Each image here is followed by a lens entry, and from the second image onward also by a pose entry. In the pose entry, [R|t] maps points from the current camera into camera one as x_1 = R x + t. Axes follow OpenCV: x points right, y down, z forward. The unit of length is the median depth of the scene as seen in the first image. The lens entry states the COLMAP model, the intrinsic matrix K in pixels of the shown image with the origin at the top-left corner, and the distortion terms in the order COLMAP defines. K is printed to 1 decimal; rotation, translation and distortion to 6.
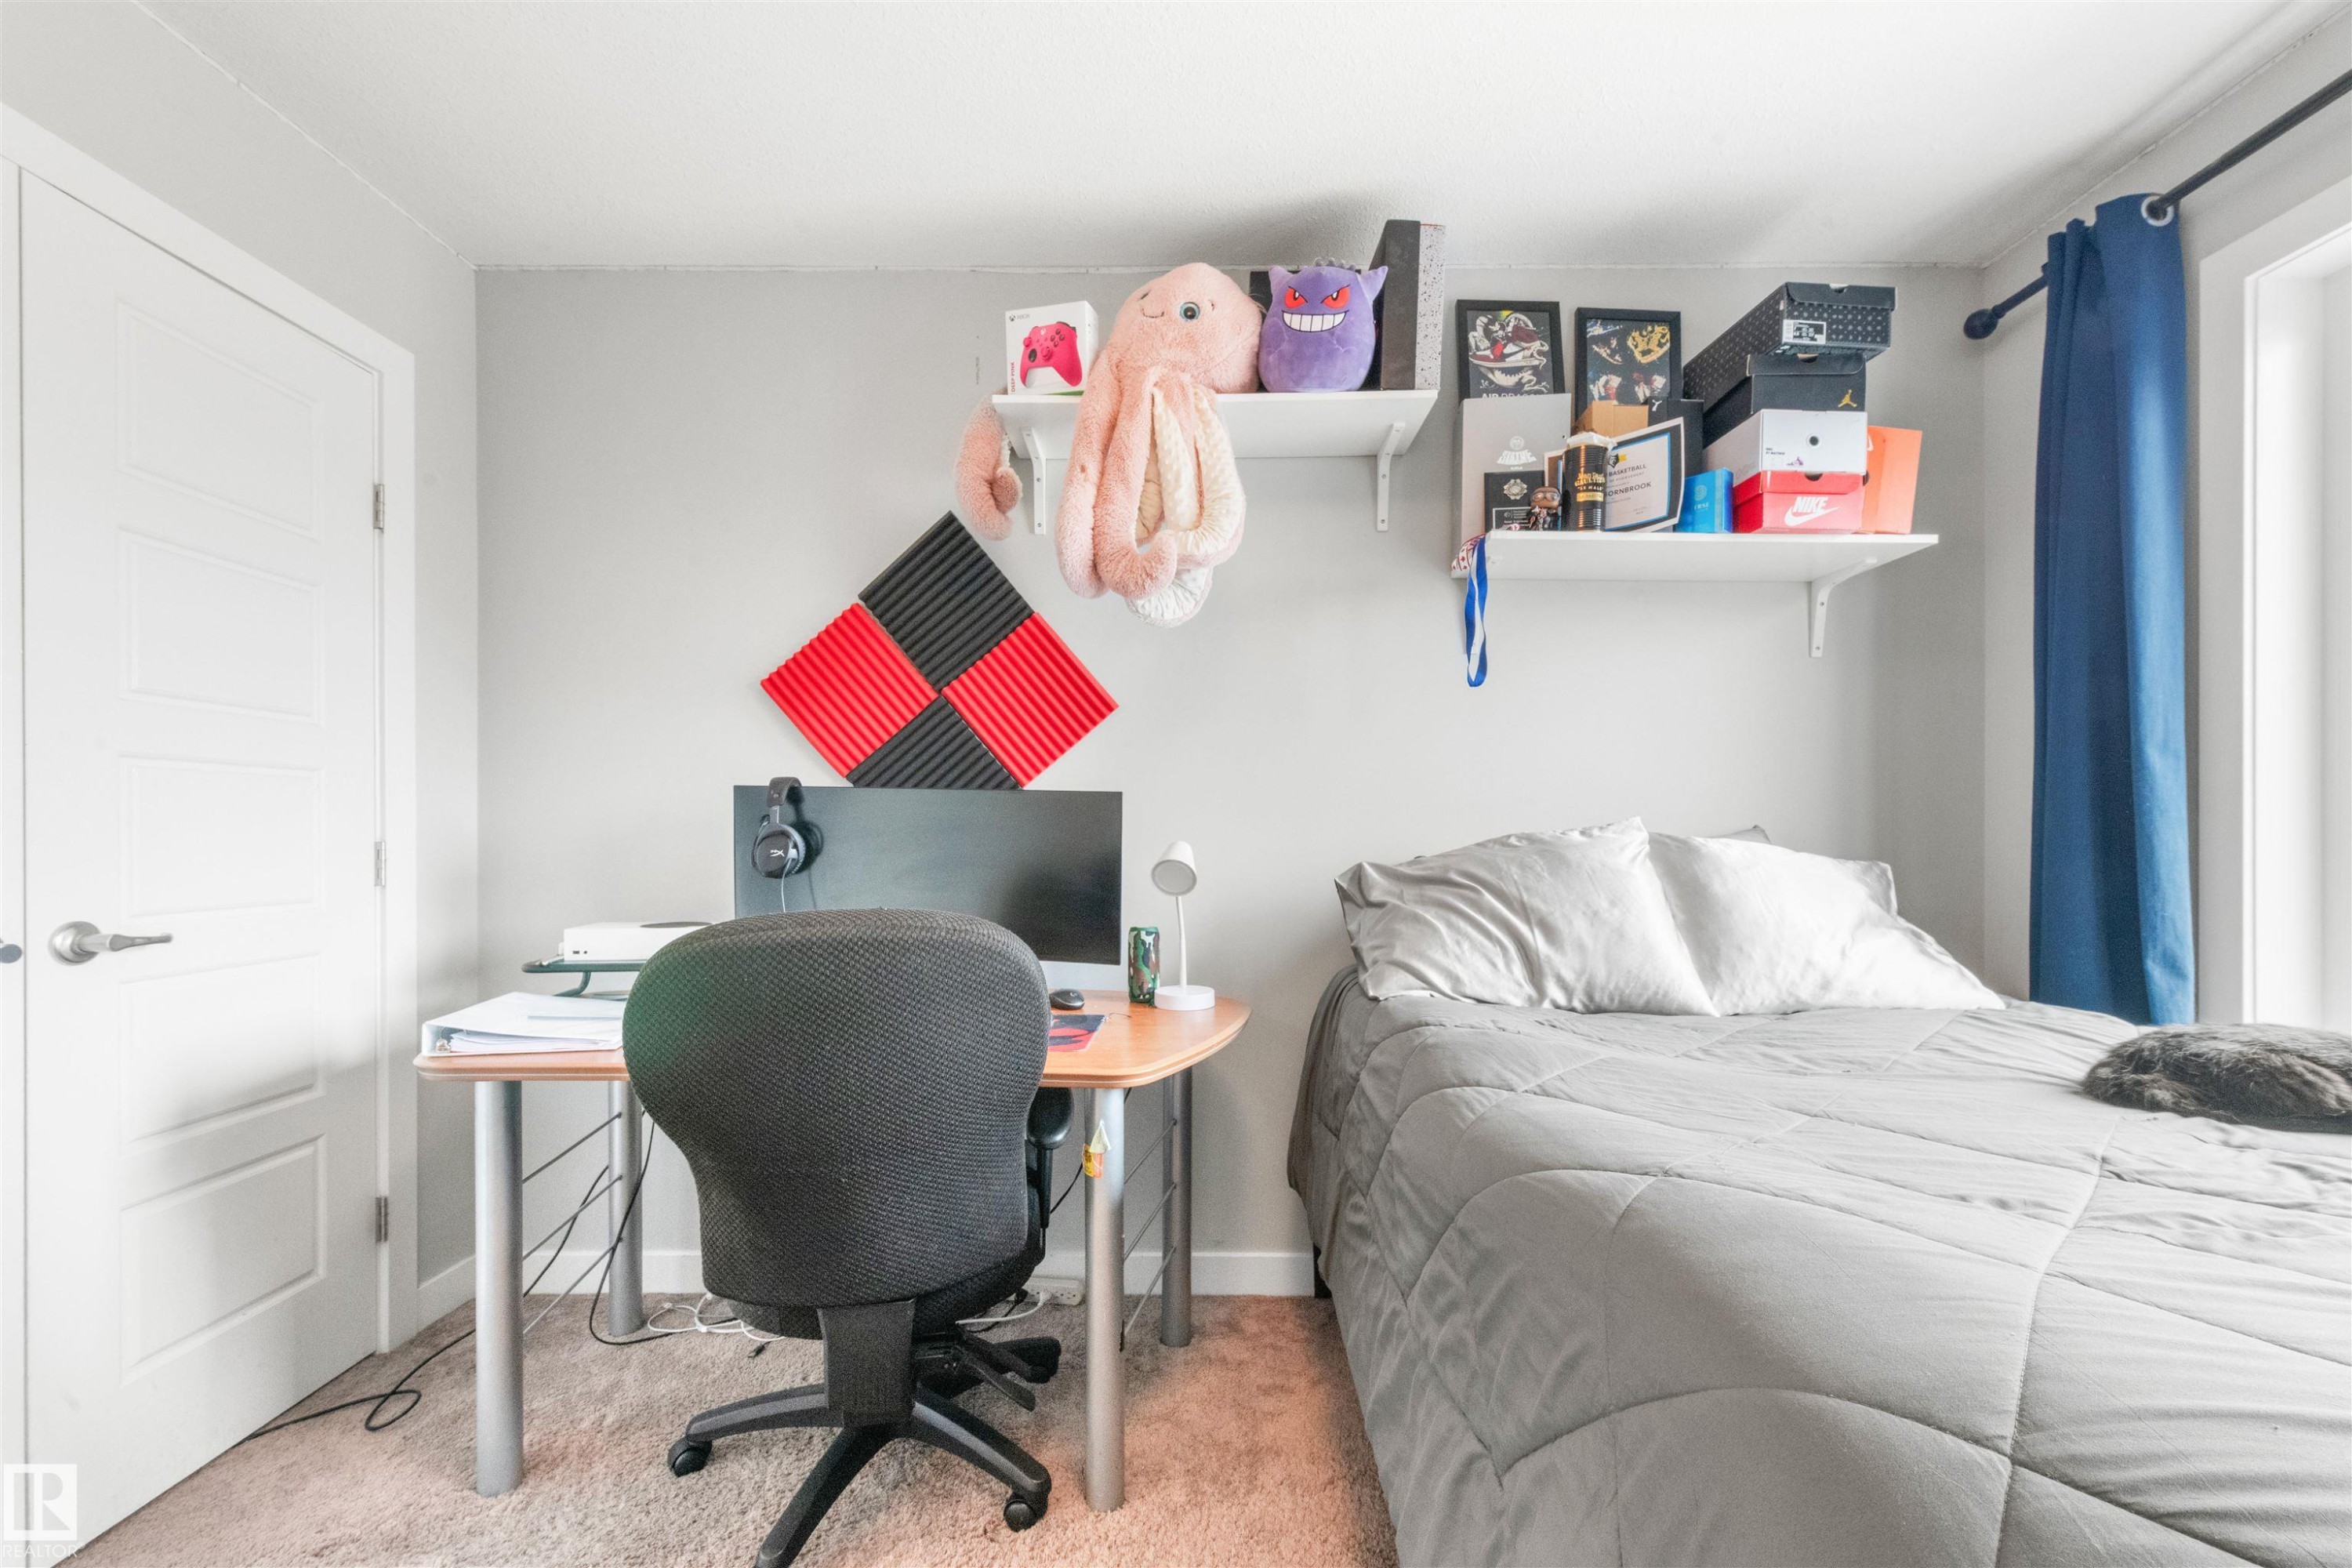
lens RADIAL K [[955.9, 0, 1177.2], [0, 955.9, 835.8], [0, 0, 1]] dist [0.000304, 0.000187]
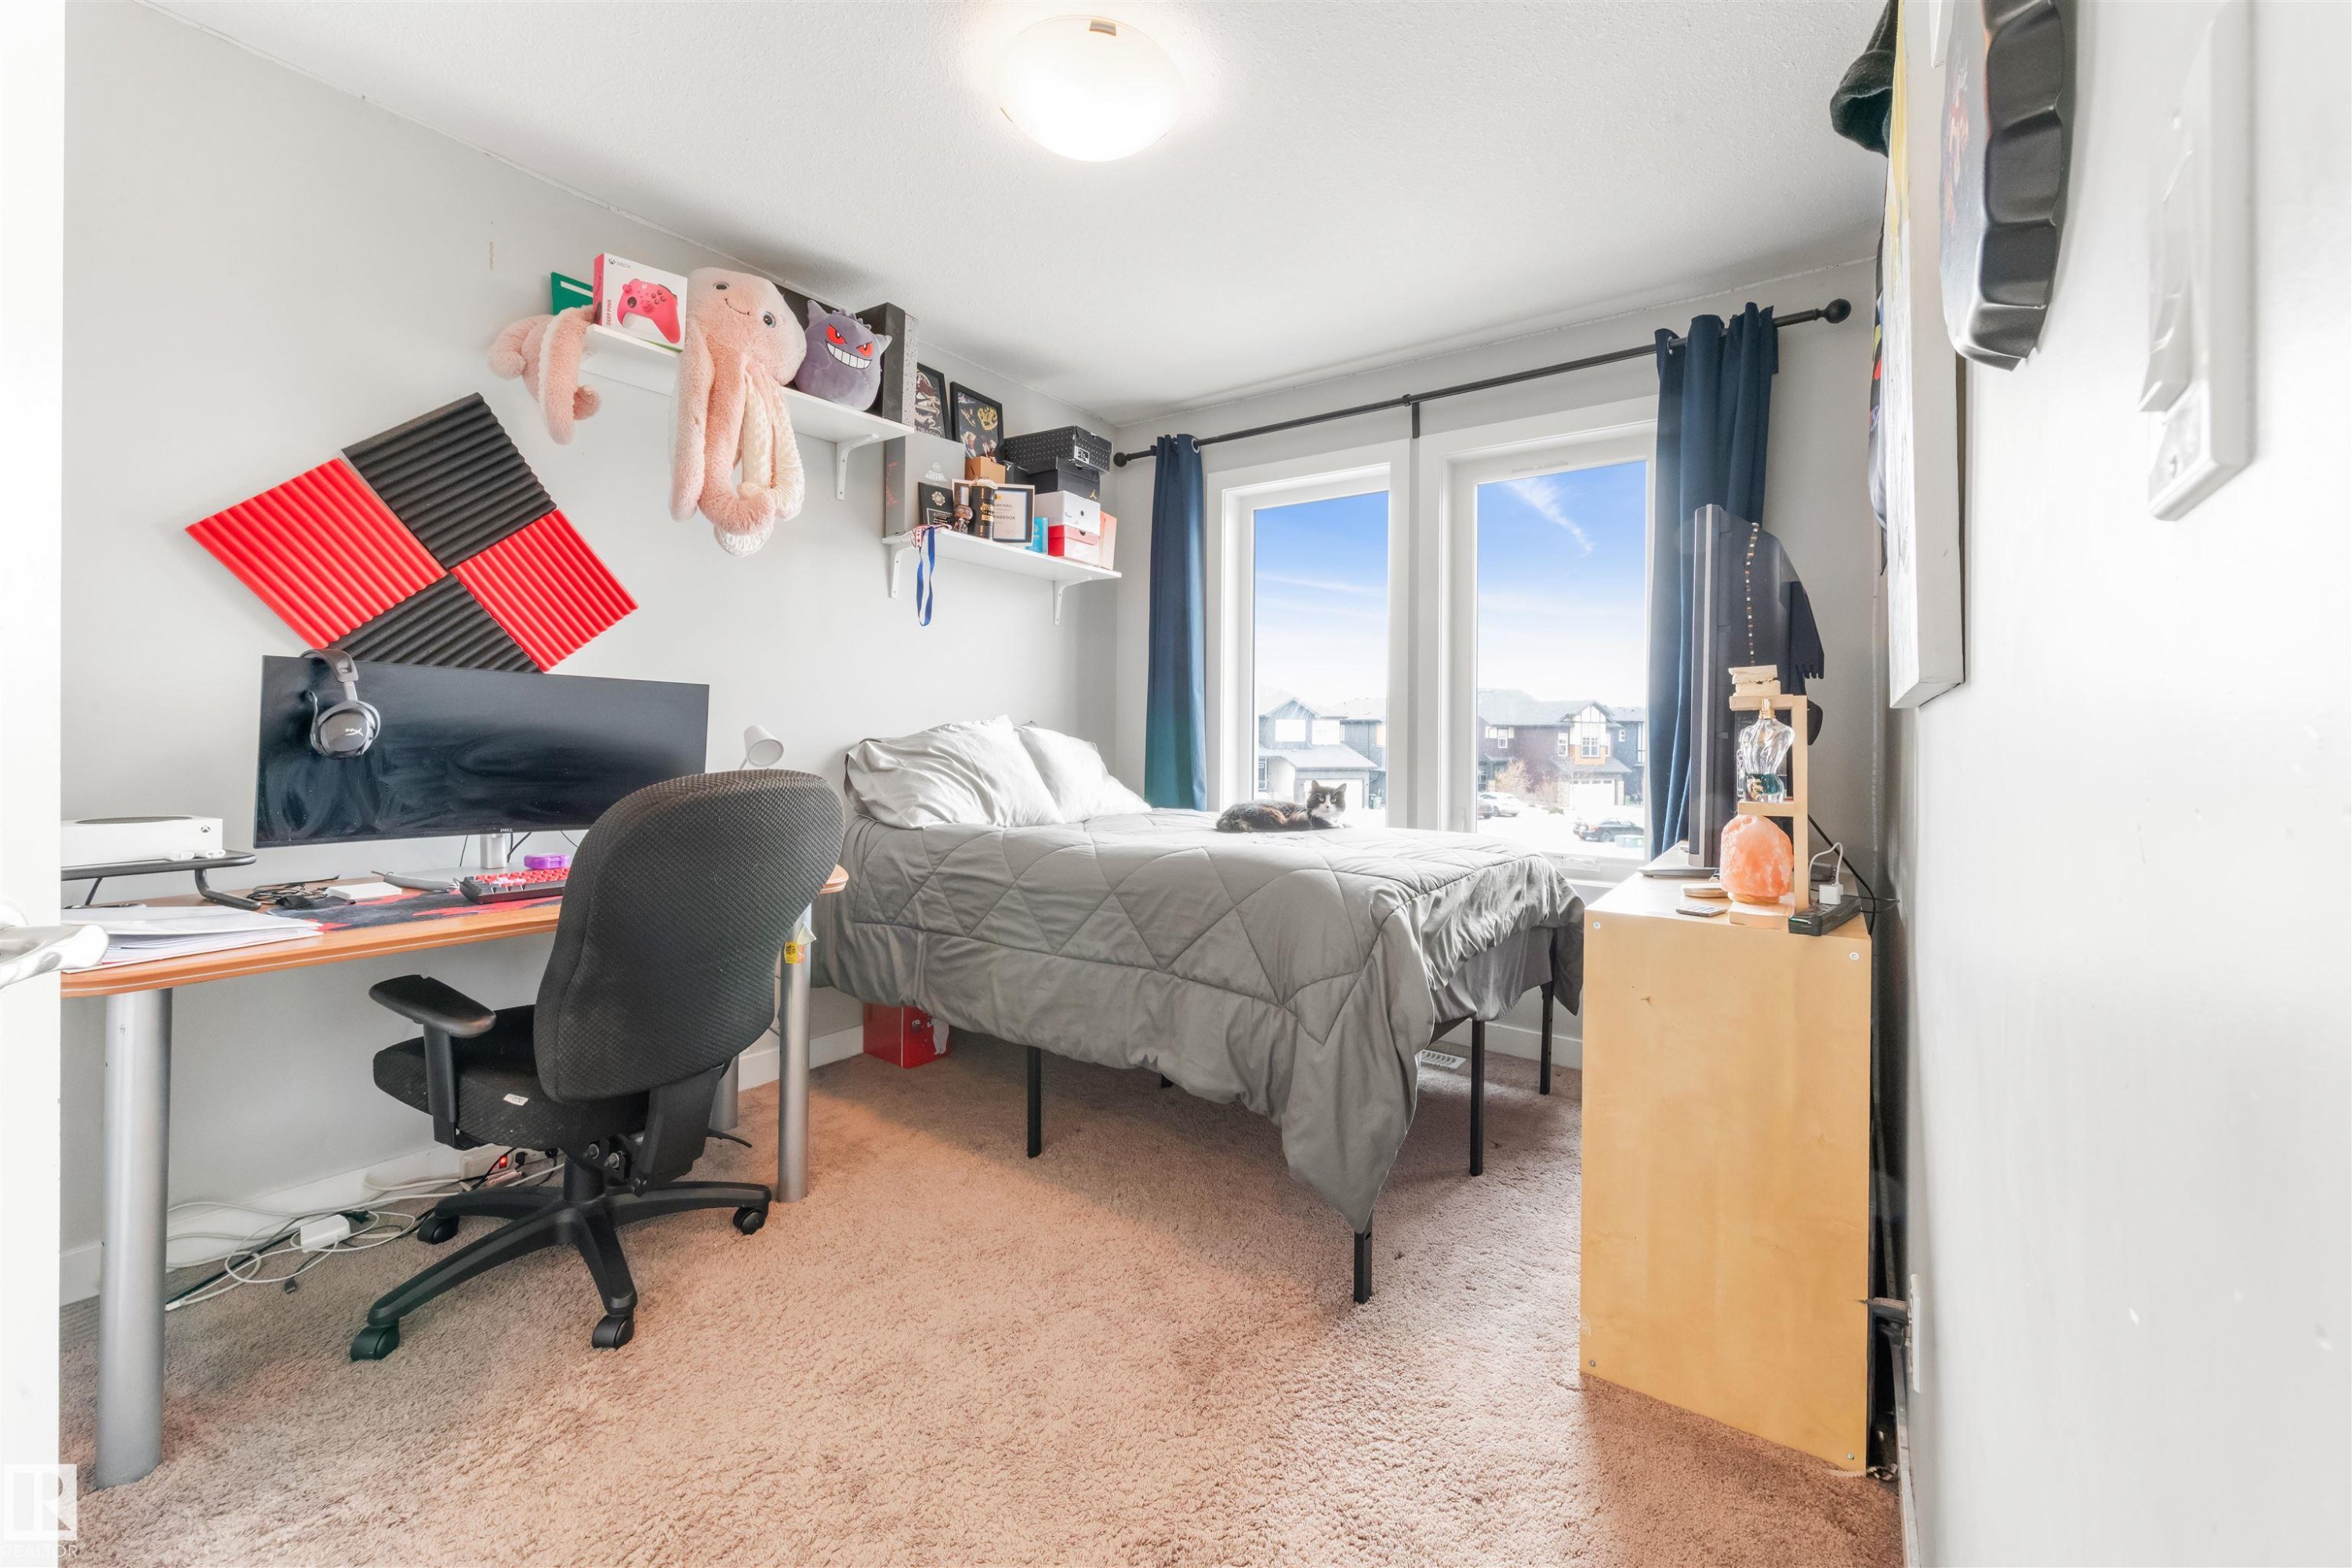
lens RADIAL K [[968.5, 0, 1182.9], [0, 968.5, 730.3], [0, 0, 1]] dist [0.007427, -0.000017]
pose [[0.564250, 0.008640, 0.825559, -0.714847], [-0.012880, 0.999916, -0.001661, 0.007404], [-0.825504, -0.009696, 0.564313, -0.208714]]
